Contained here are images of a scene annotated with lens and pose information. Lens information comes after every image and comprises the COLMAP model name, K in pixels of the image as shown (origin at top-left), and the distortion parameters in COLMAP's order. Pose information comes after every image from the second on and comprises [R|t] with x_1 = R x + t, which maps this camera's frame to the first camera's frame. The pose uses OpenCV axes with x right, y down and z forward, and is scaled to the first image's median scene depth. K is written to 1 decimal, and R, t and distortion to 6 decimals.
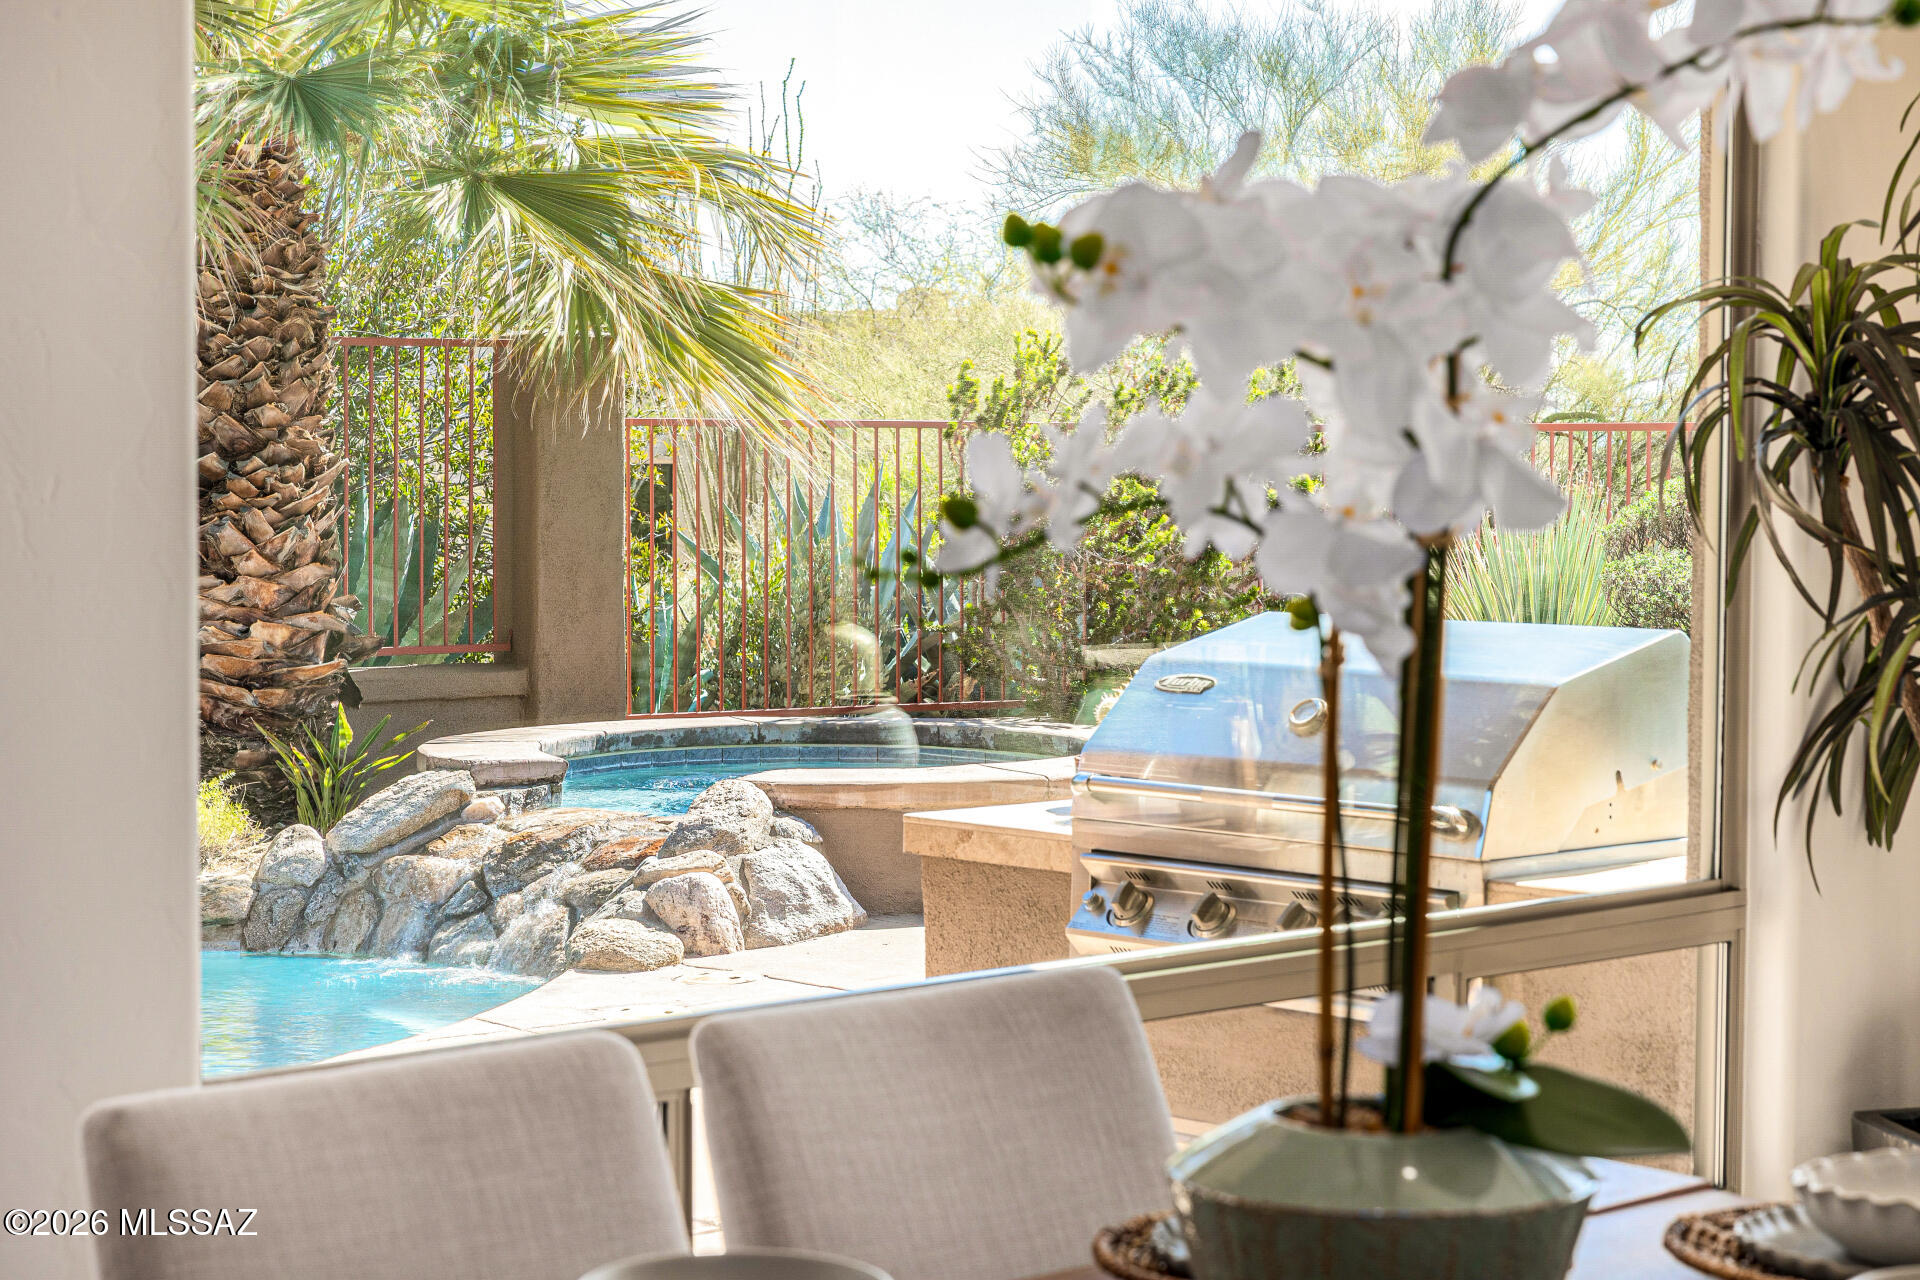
lens RADIAL K [[3740.1, 0, 979.4], [0, 3740.1, 639.2], [0, 0, 1]] dist [0.038101, 0.073243]
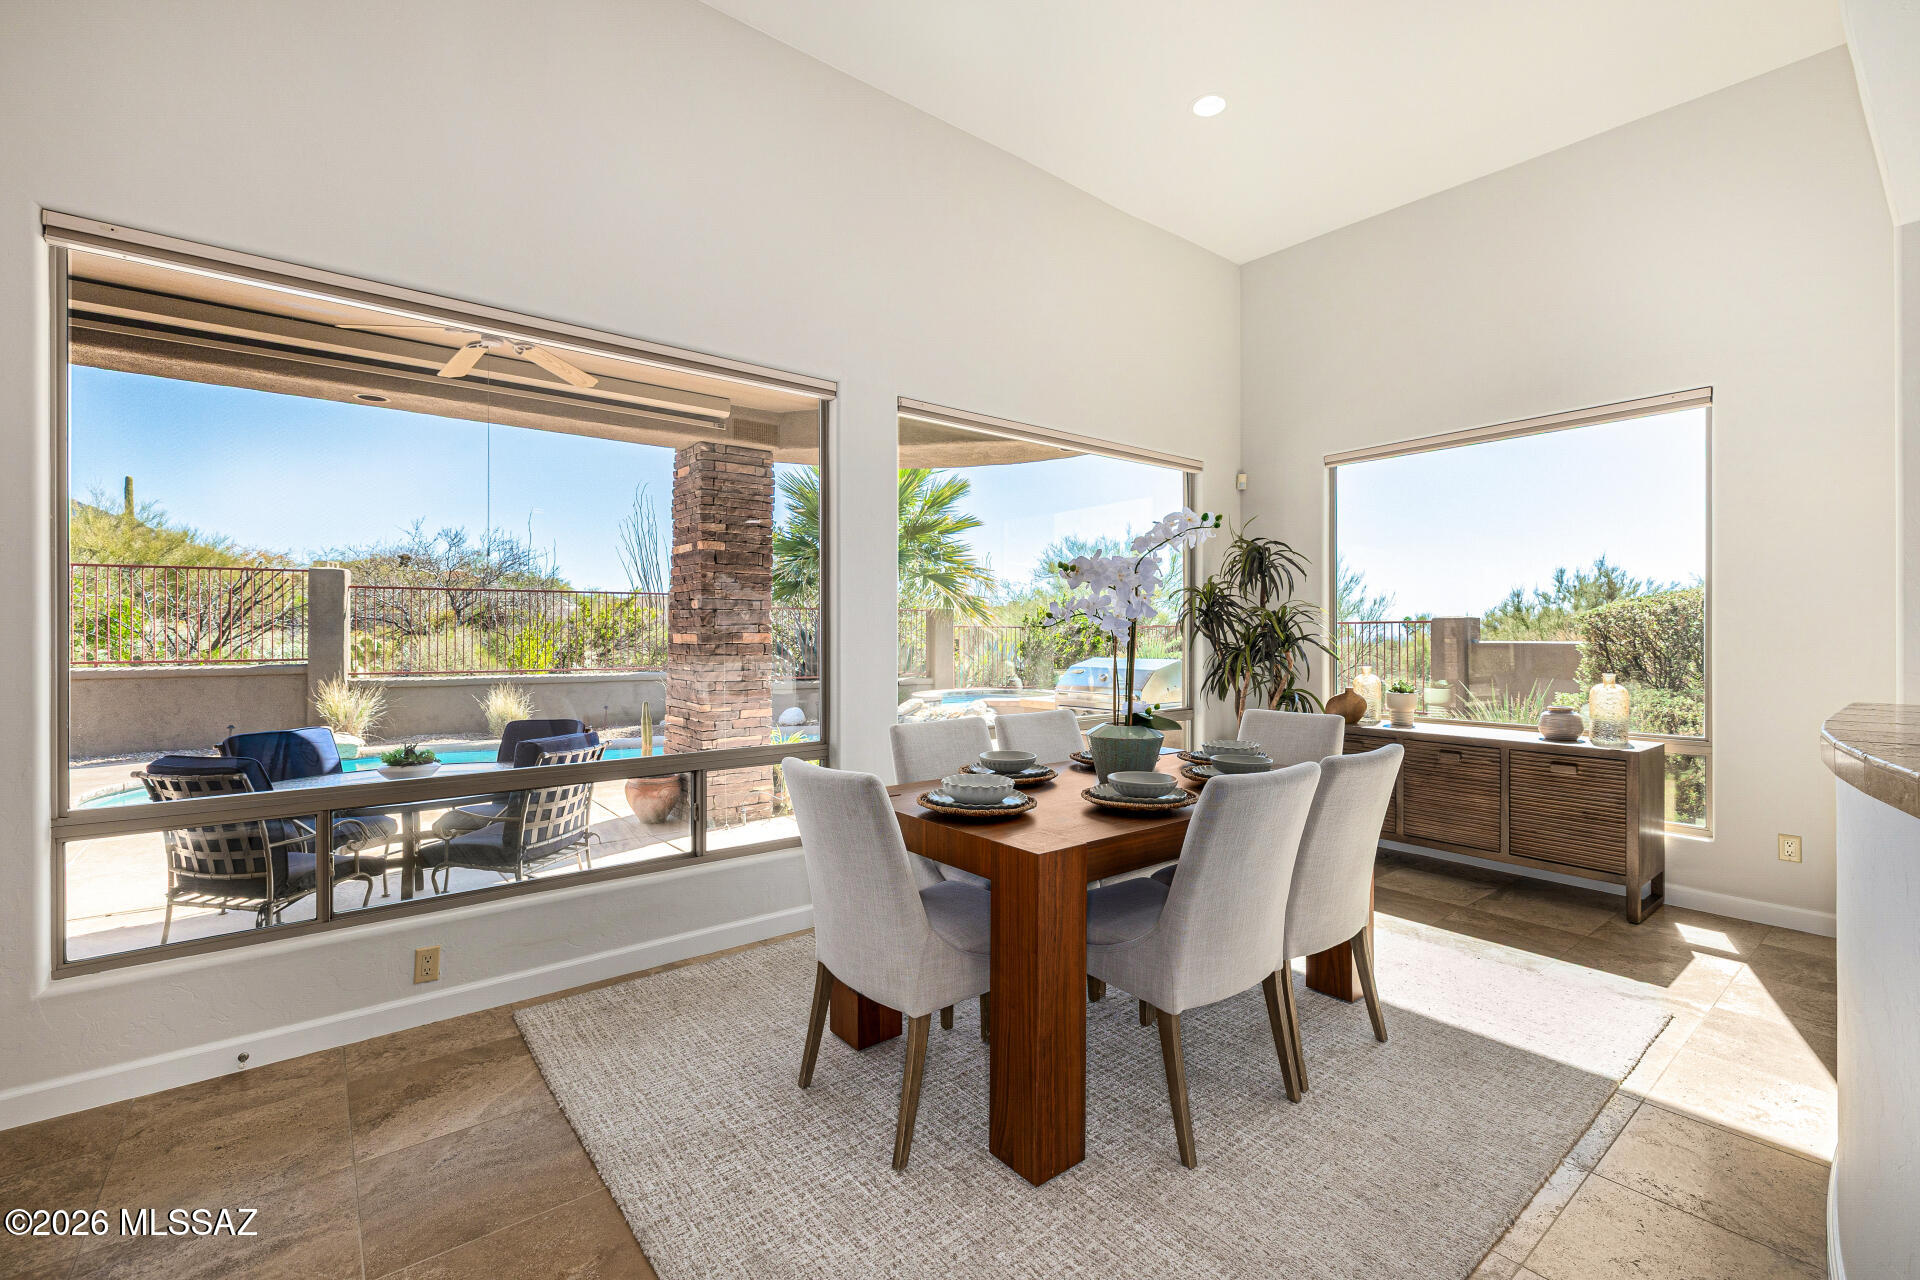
lens RADIAL K [[820.3, 0, 945.1], [0, 820.3, 634.2], [0, 0, 1]] dist [0.004019, 0.000386]
pose [[0.995392, -0.000563, -0.095887, -0.019532], [-0.004764, 0.998457, -0.055318, 0.029365], [0.095770, 0.055520, 0.993854, -0.117006]]
